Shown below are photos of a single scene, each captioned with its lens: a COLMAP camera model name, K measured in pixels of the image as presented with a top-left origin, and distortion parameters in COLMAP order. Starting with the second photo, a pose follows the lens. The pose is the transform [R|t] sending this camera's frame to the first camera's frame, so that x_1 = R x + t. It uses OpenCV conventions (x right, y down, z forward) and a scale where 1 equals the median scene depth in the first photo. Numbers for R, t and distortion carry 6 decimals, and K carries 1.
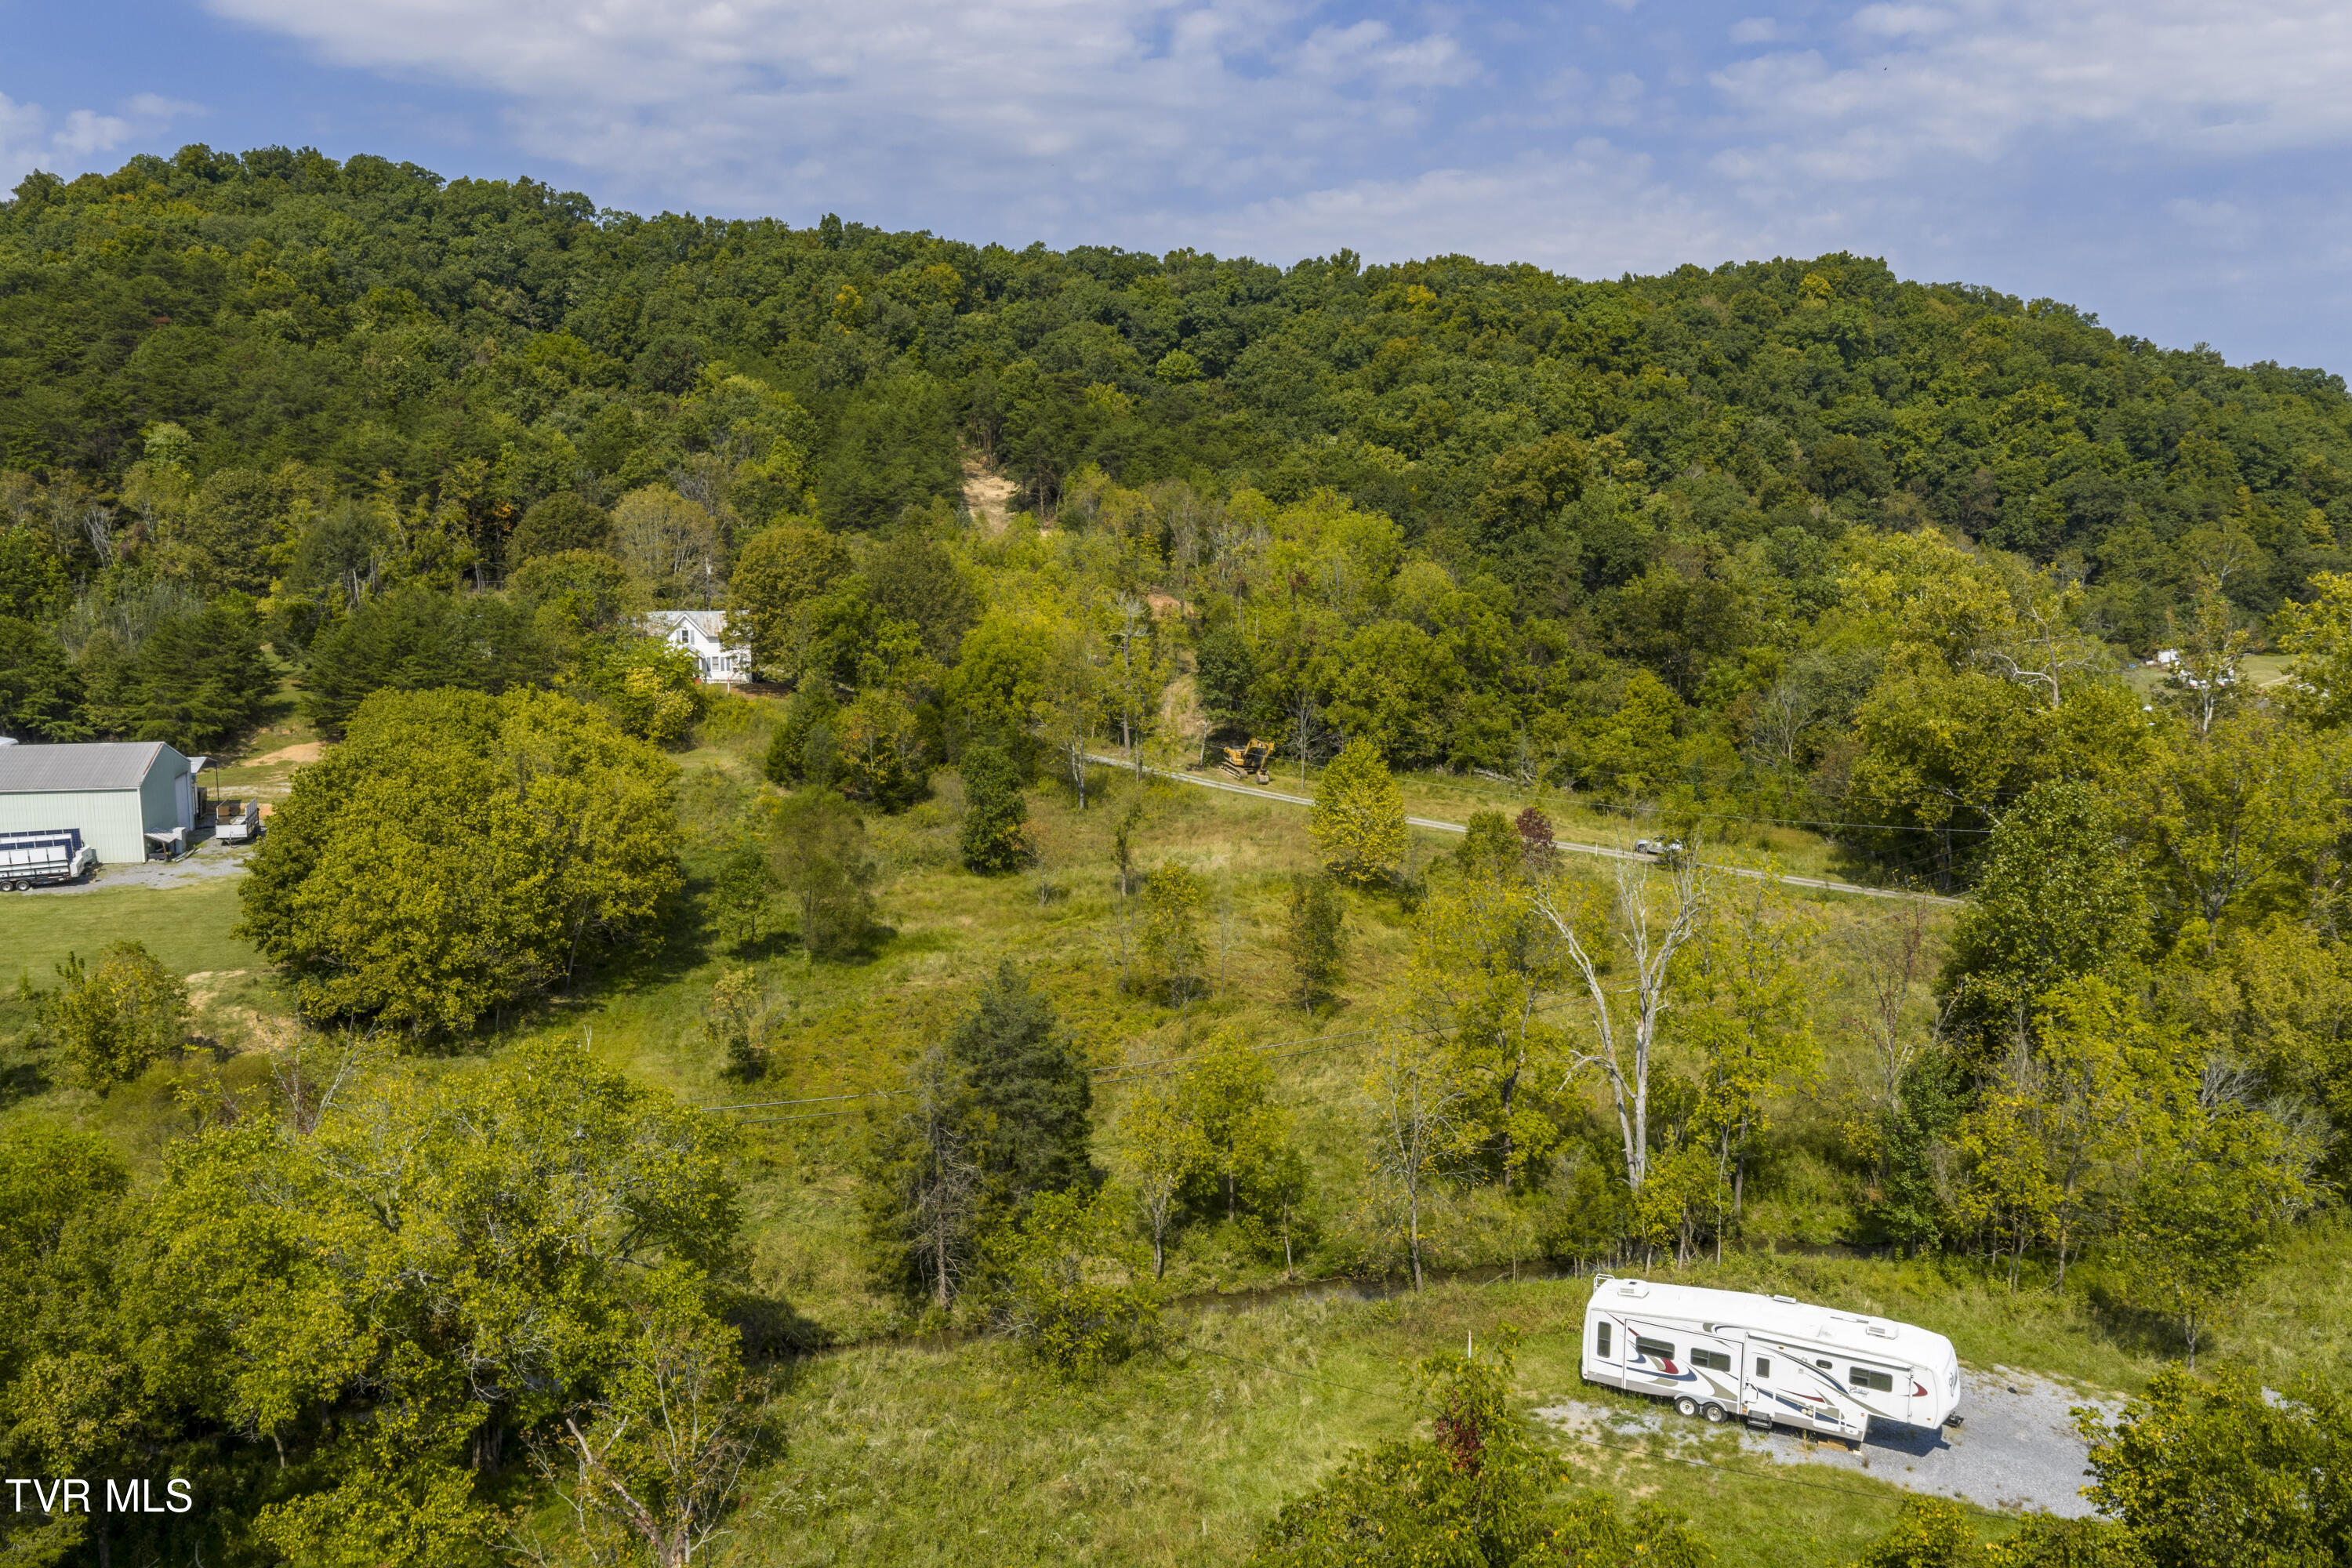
lens RADIAL K [[1945.7, 0, 1181.2], [0, 1945.7, 777.5], [0, 0, 1]] dist [0.020277, -0.031976]
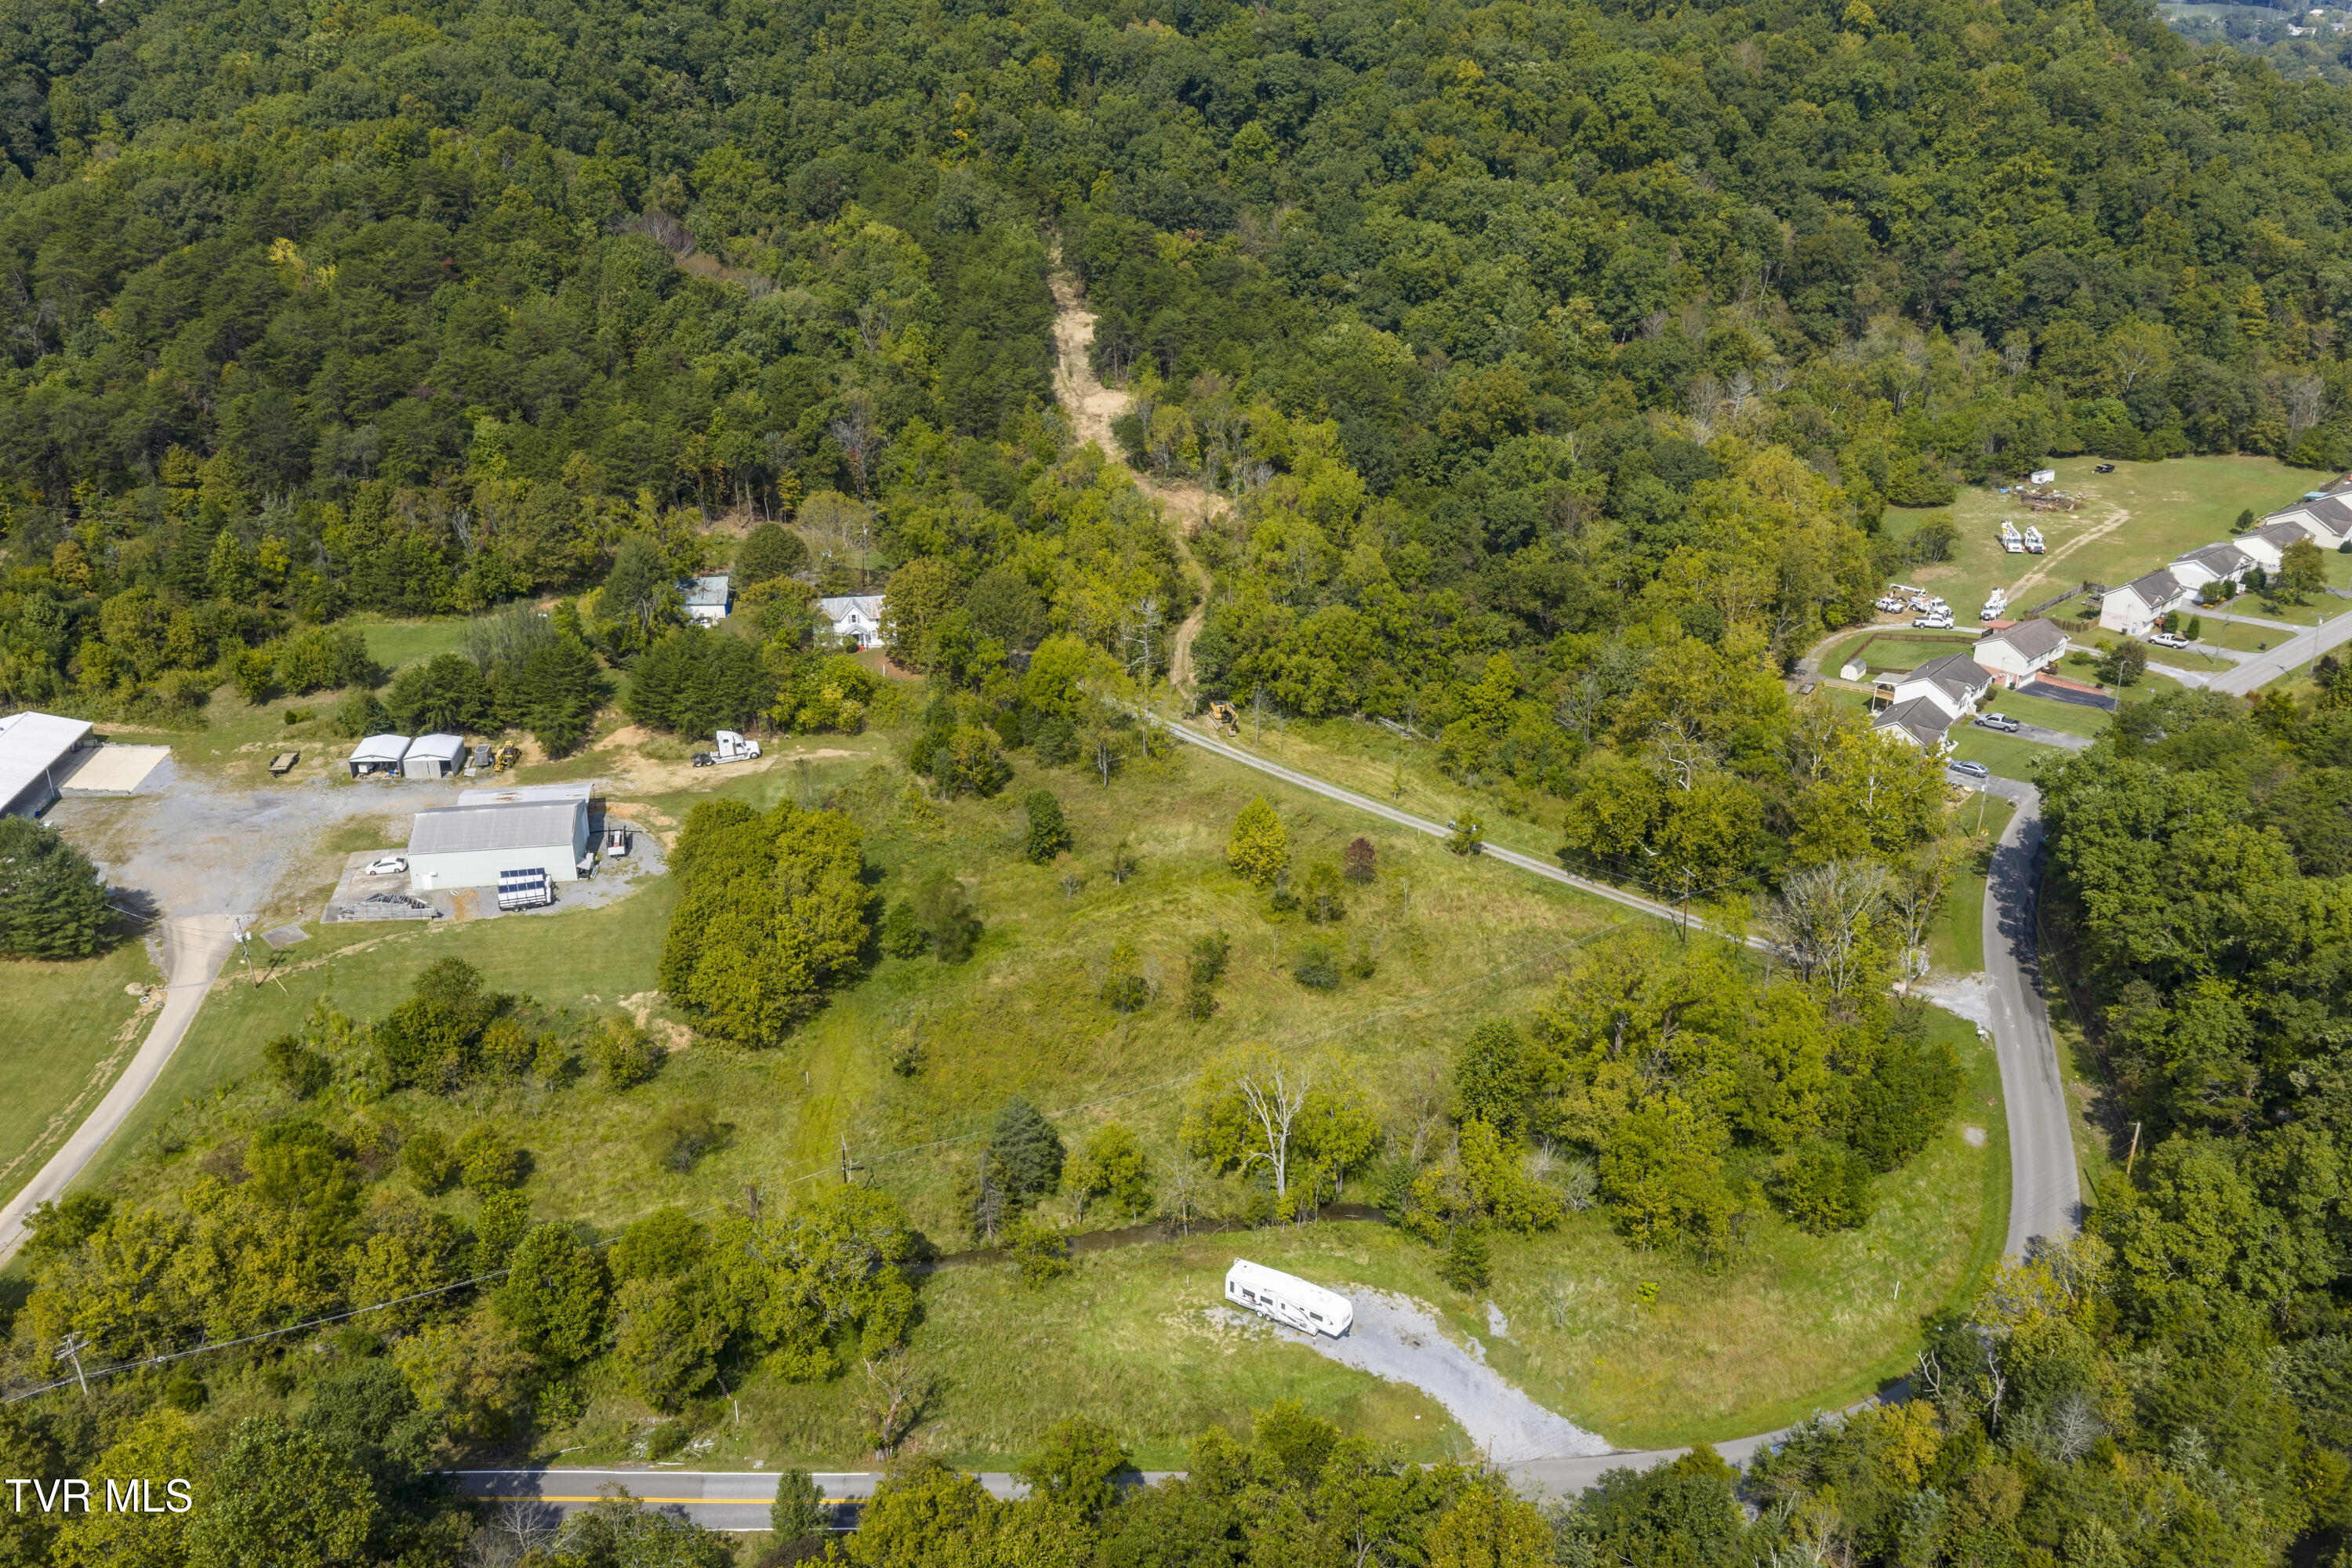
lens RADIAL K [[1945.7, 0, 1181.4], [0, 1945.7, 775.8], [0, 0, 1]] dist [0.020277, -0.031976]
pose [[0.997293, 0.030582, -0.066868, 0.103540], [-0.011131, 0.961712, 0.273834, -0.376504], [0.072682, -0.272349, 0.959450, -0.462580]]
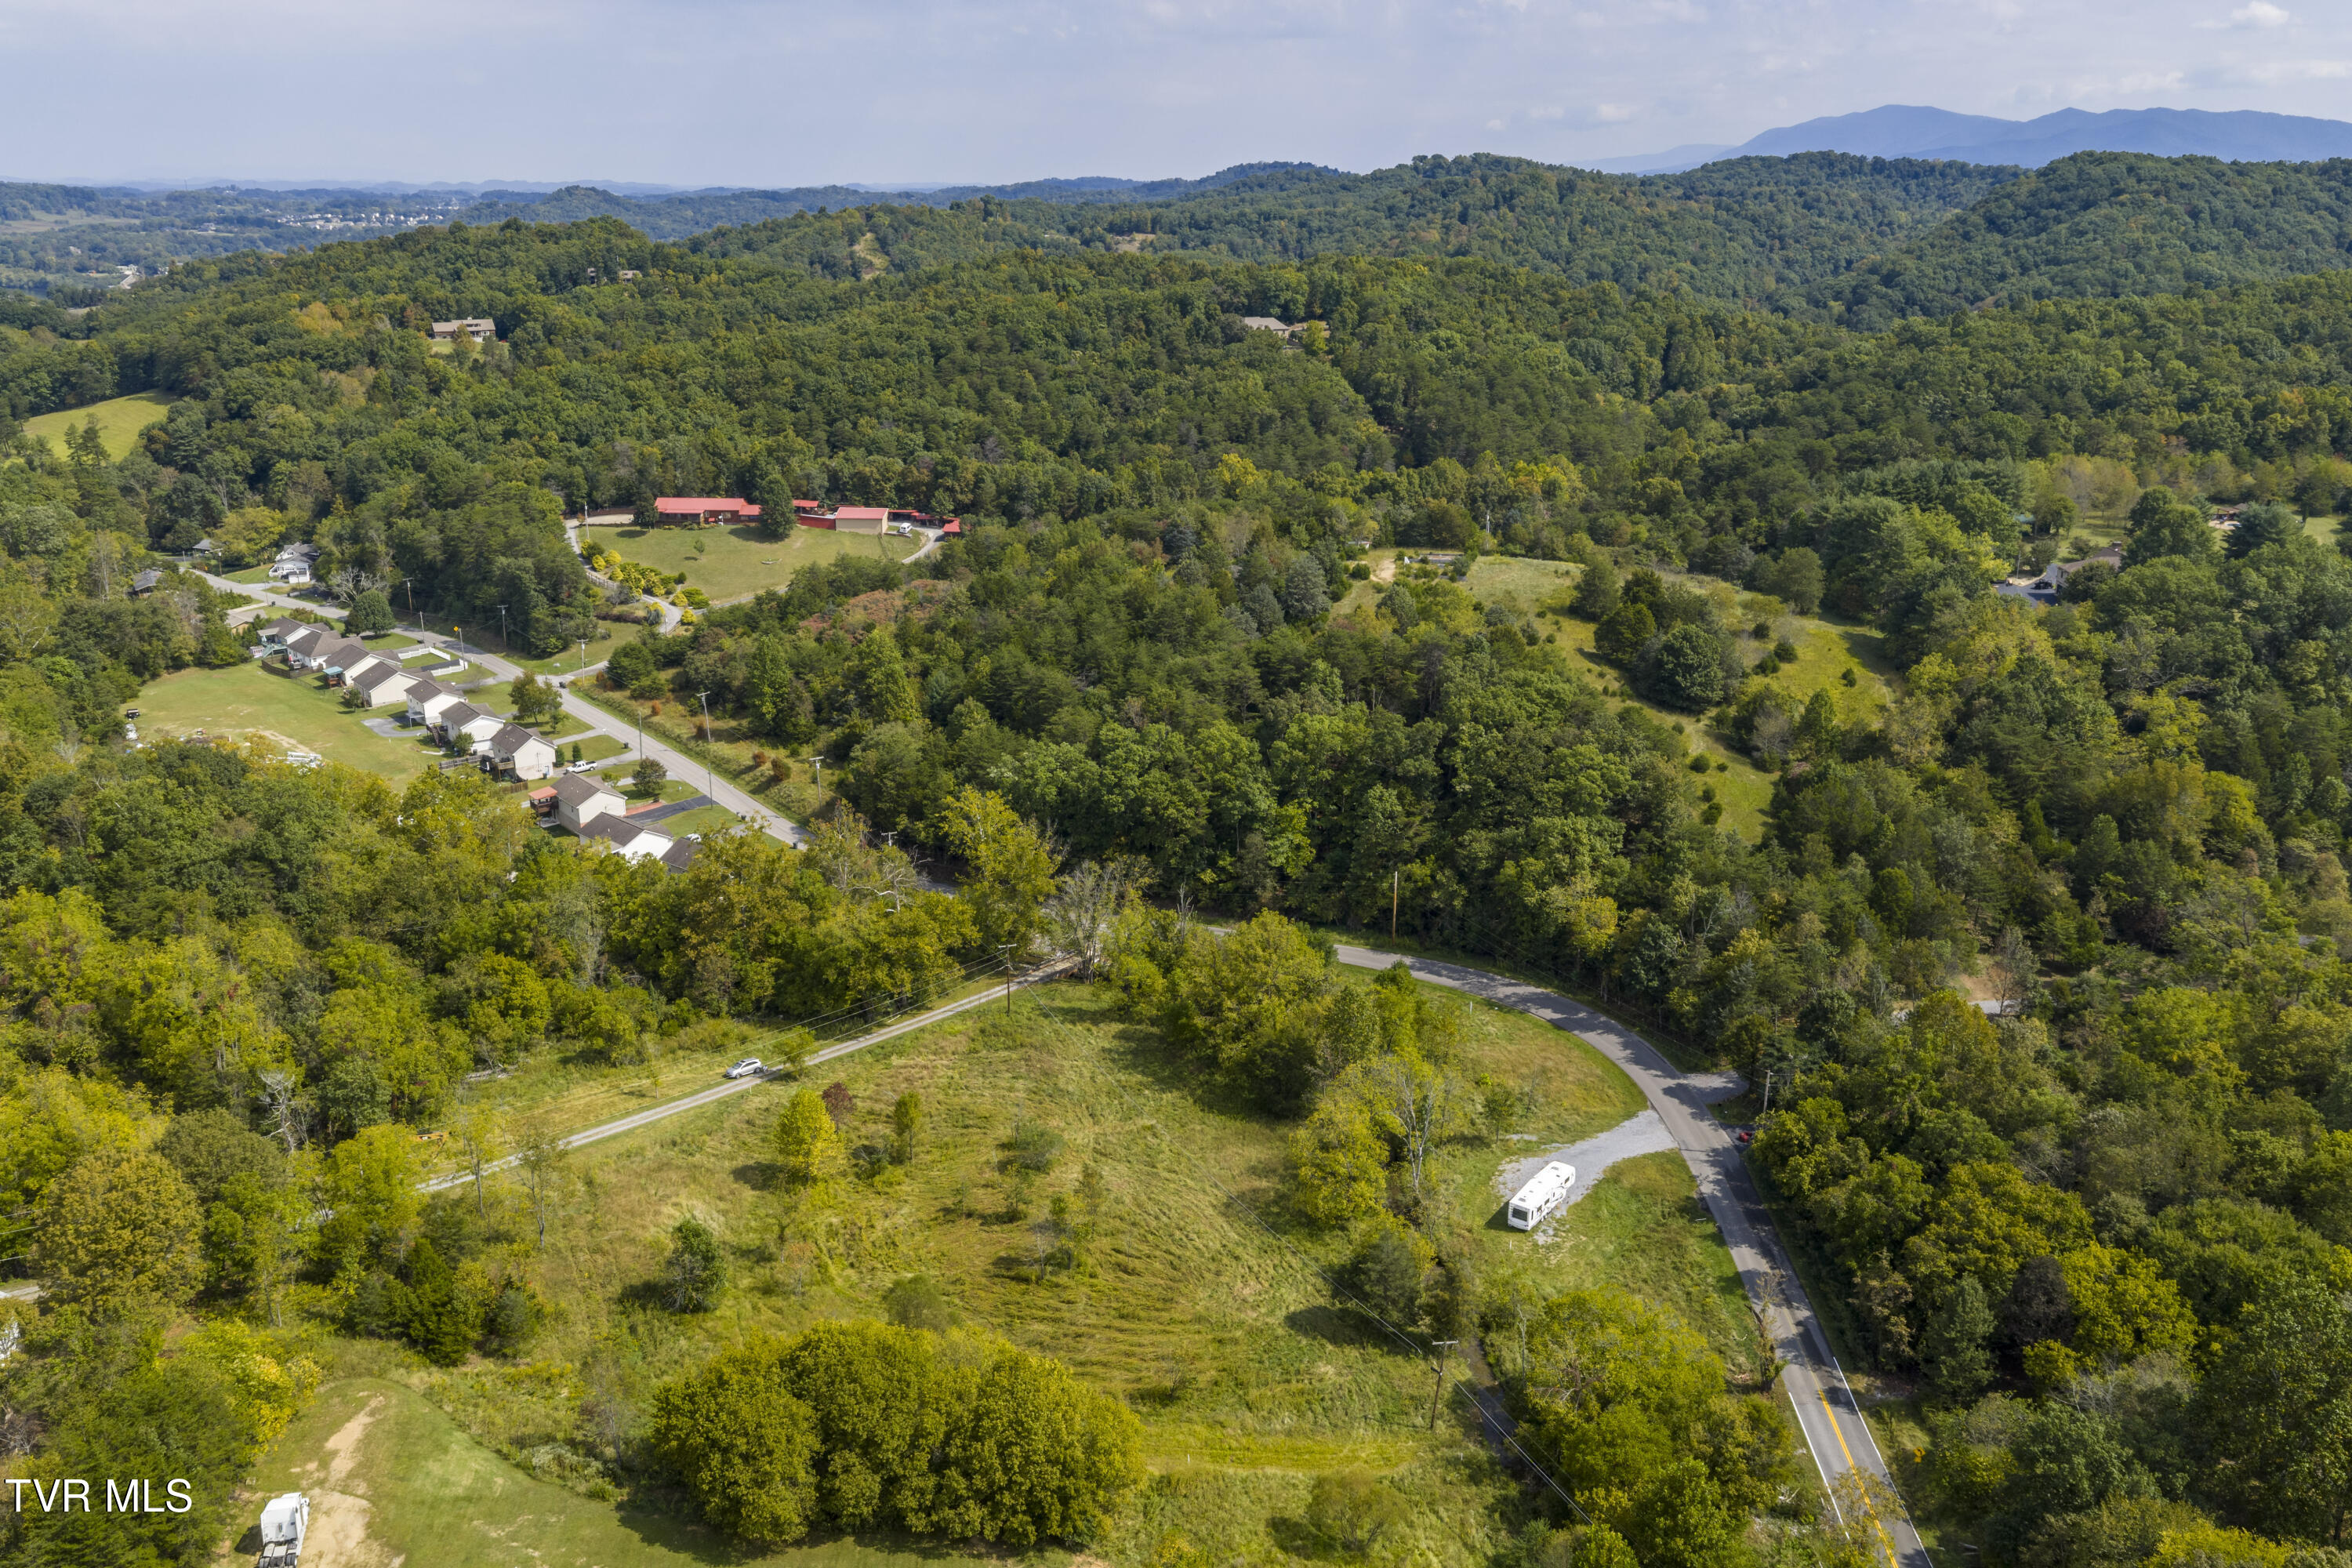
lens RADIAL K [[1945.7, 0, 1179.6], [0, 1945.7, 786.4], [0, 0, 1]] dist [0.020277, -0.031976]
pose [[0.141790, -0.297086, 0.944265, -0.934714], [0.146640, 0.949681, 0.276771, -0.472939], [-0.978975, 0.099223, 0.178220, 0.314796]]
